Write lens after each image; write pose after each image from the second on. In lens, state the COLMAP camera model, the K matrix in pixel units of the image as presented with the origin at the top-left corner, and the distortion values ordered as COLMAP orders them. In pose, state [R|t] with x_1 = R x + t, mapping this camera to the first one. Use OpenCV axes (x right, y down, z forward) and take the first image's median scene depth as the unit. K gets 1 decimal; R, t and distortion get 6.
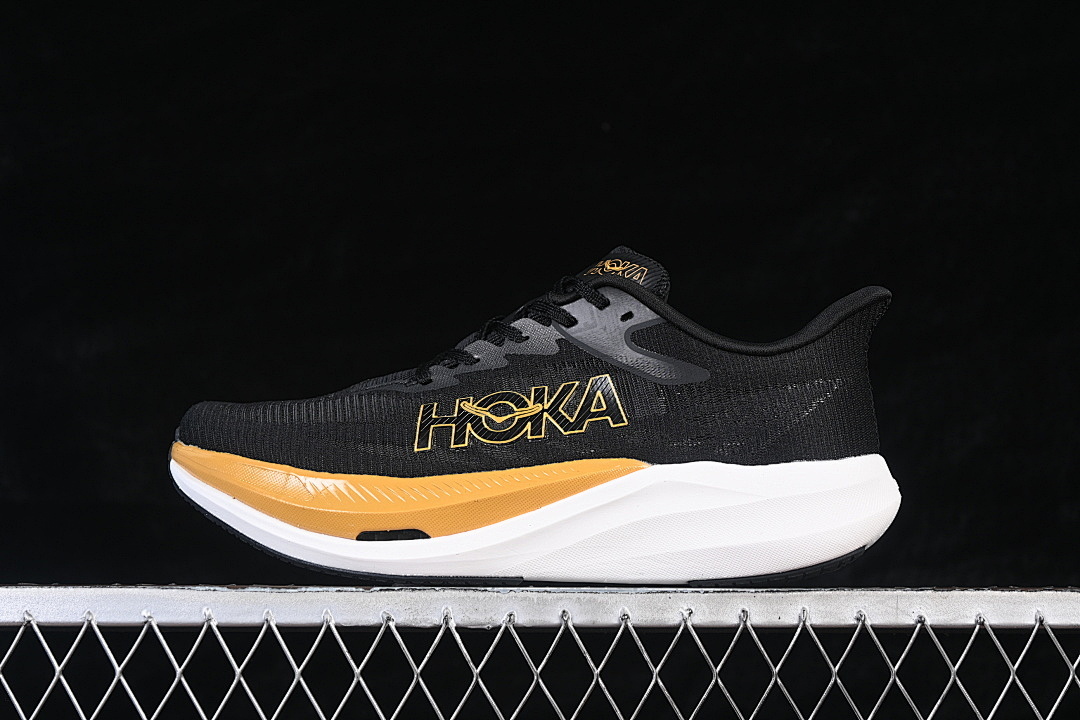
lens RADIAL K [[2354.7, 0, 539.6], [0, 2354.7, 369.9], [0, 0, 1]] dist [-0.016635, 0.000000]
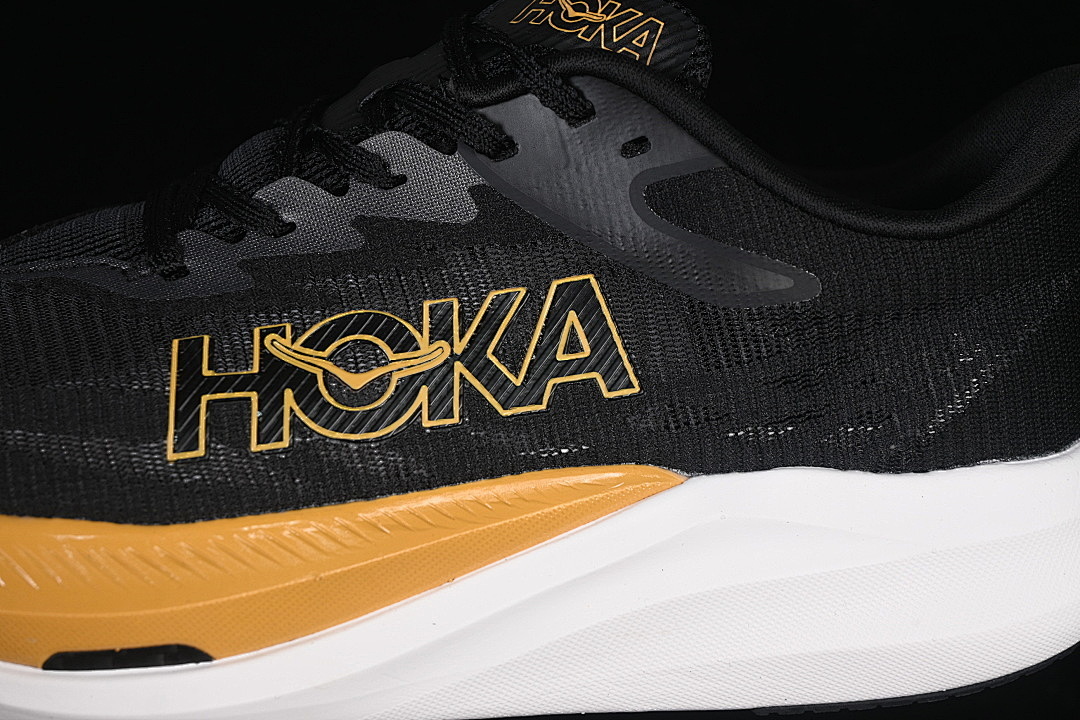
lens RADIAL K [[2354.7, 0, 538.9], [0, 2354.7, 363.5], [0, 0, 1]] dist [-0.016635, 0.000000]
pose [[0.971287, -0.029821, 0.236034, -0.088993], [-0.038332, 0.959536, 0.278965, -0.108345], [-0.234802, -0.280003, 0.930842, 0.575622]]
